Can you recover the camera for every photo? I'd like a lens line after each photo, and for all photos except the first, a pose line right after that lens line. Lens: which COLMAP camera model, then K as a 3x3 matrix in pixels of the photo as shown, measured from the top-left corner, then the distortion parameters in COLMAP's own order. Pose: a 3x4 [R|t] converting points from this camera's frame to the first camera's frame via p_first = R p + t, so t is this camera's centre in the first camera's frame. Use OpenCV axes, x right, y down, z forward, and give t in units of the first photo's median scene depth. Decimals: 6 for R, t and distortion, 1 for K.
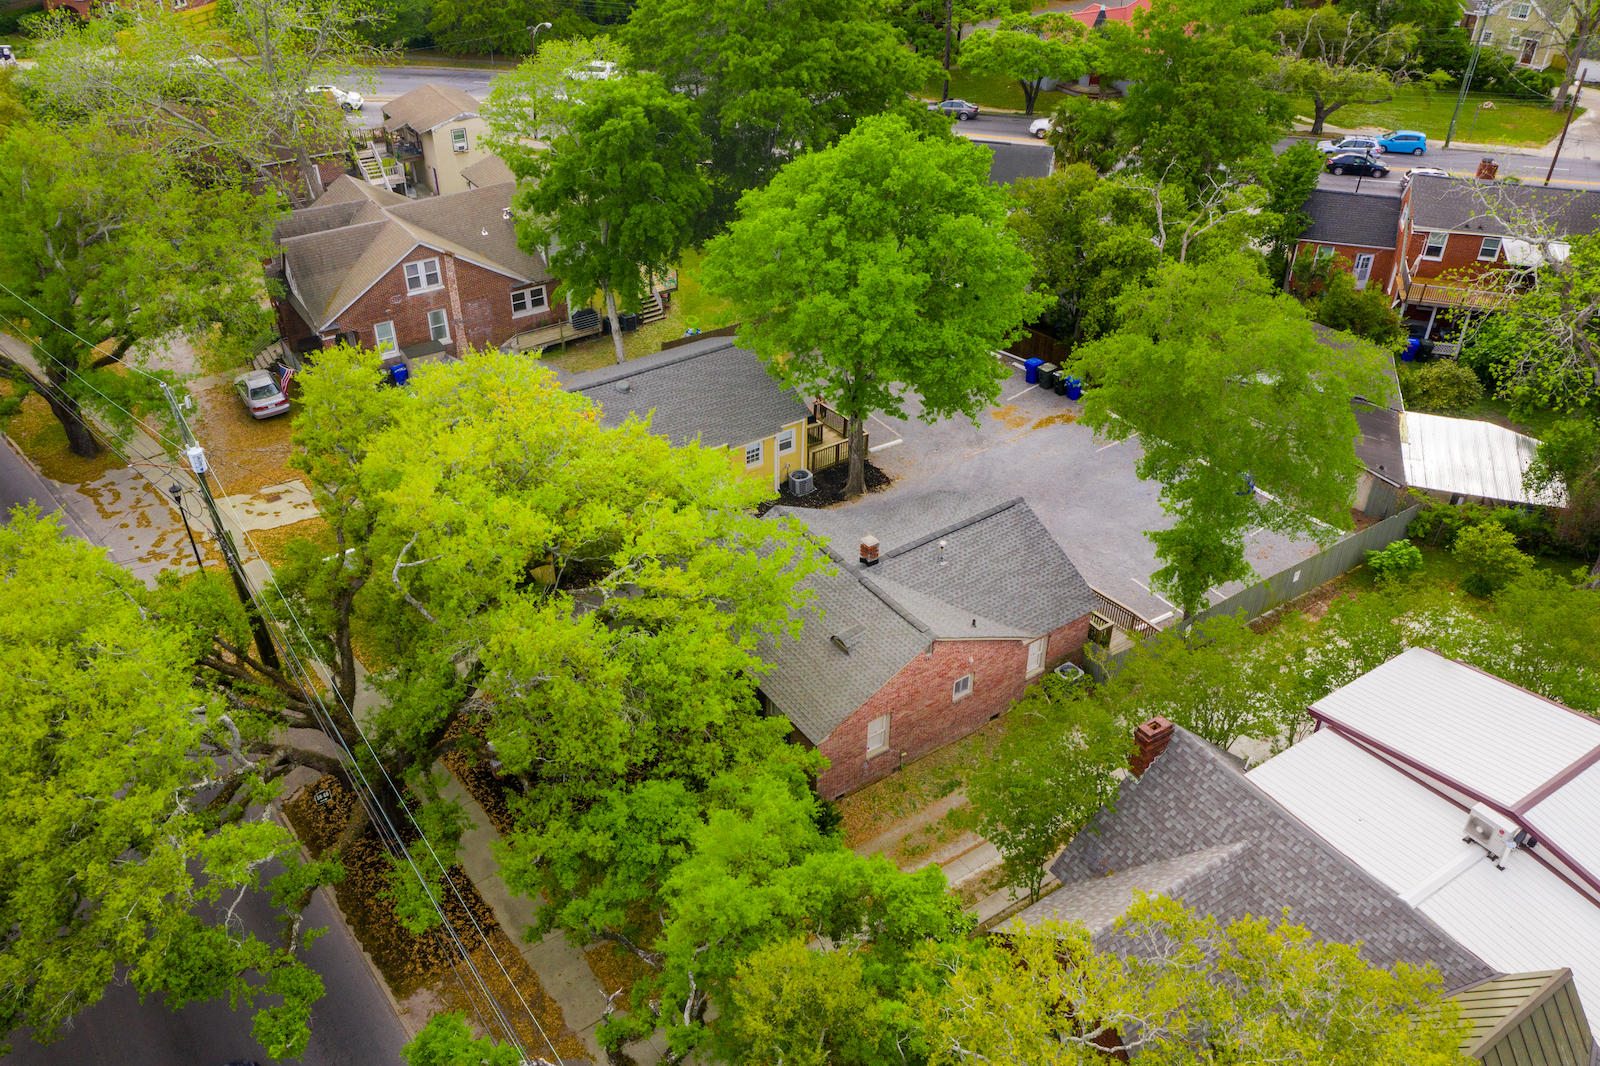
lens RADIAL K [[1272.2, 0, 798.2], [0, 1272.2, 532.3], [0, 0, 1]] dist [-0.004066, 0.007003]
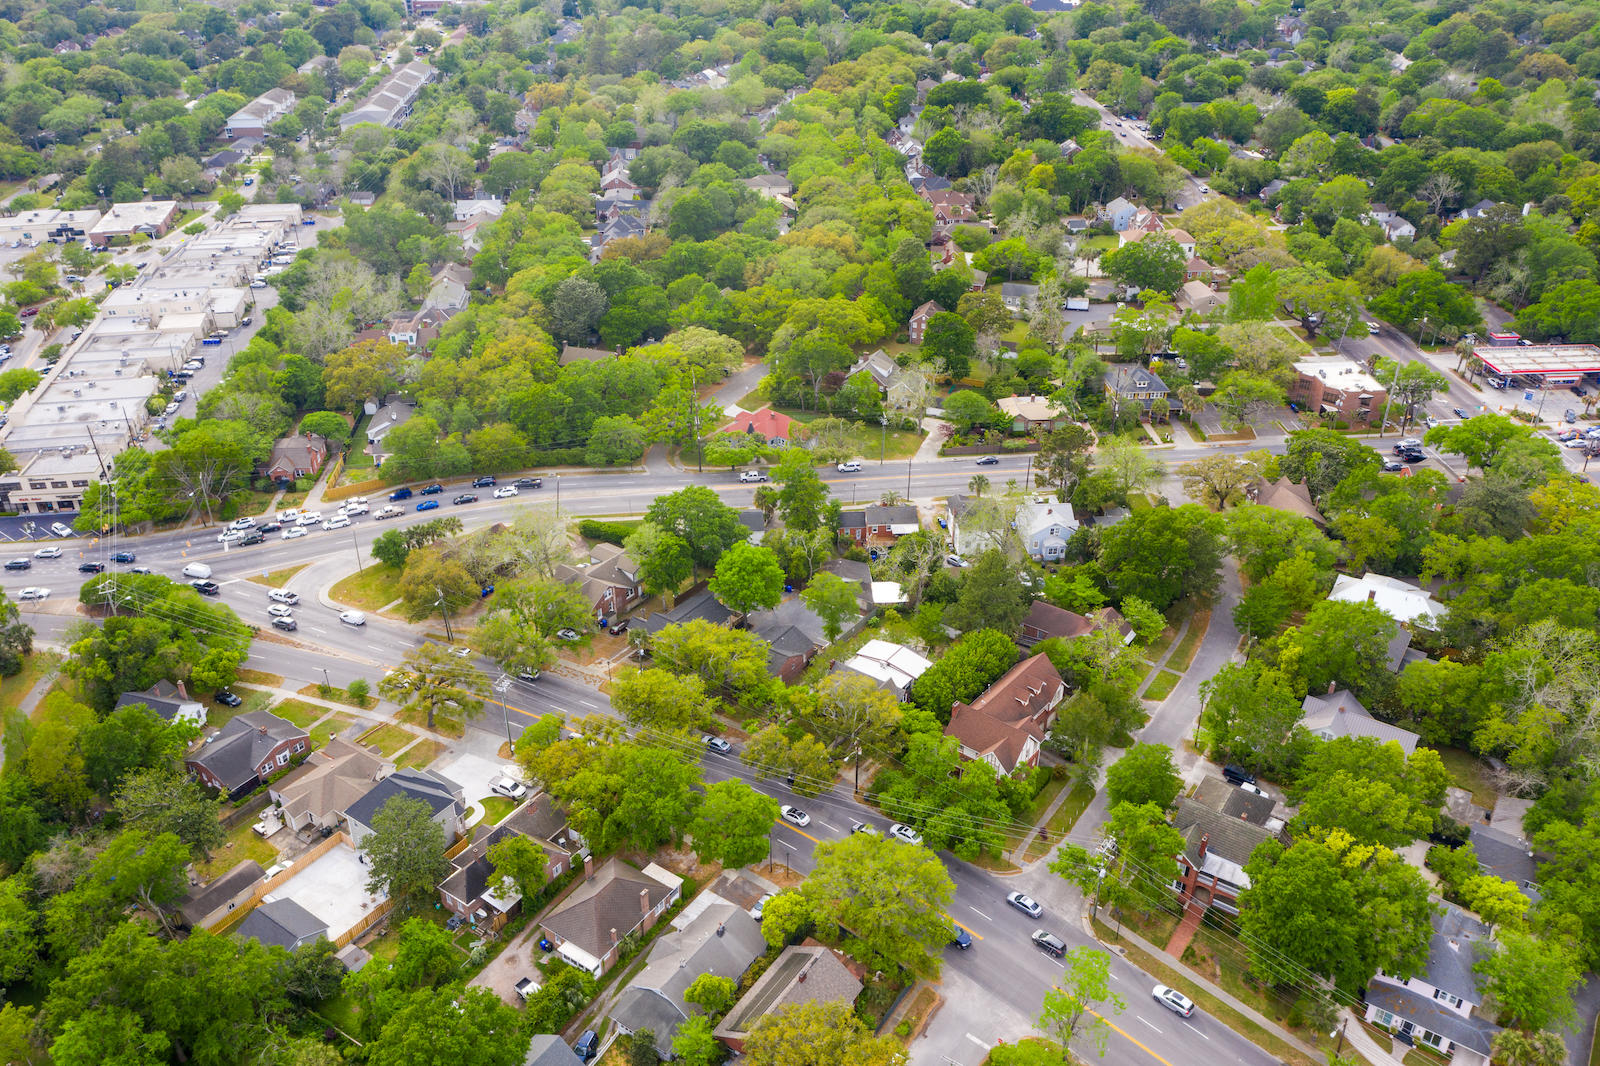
lens RADIAL K [[1272.2, 0, 804.0], [0, 1272.2, 532.0], [0, 0, 1]] dist [-0.004066, 0.007003]
pose [[0.936310, -0.180876, 0.301010, -1.029099], [0.201569, 0.978702, -0.038892, -0.158020], [-0.287565, 0.097089, 0.952828, -3.163430]]
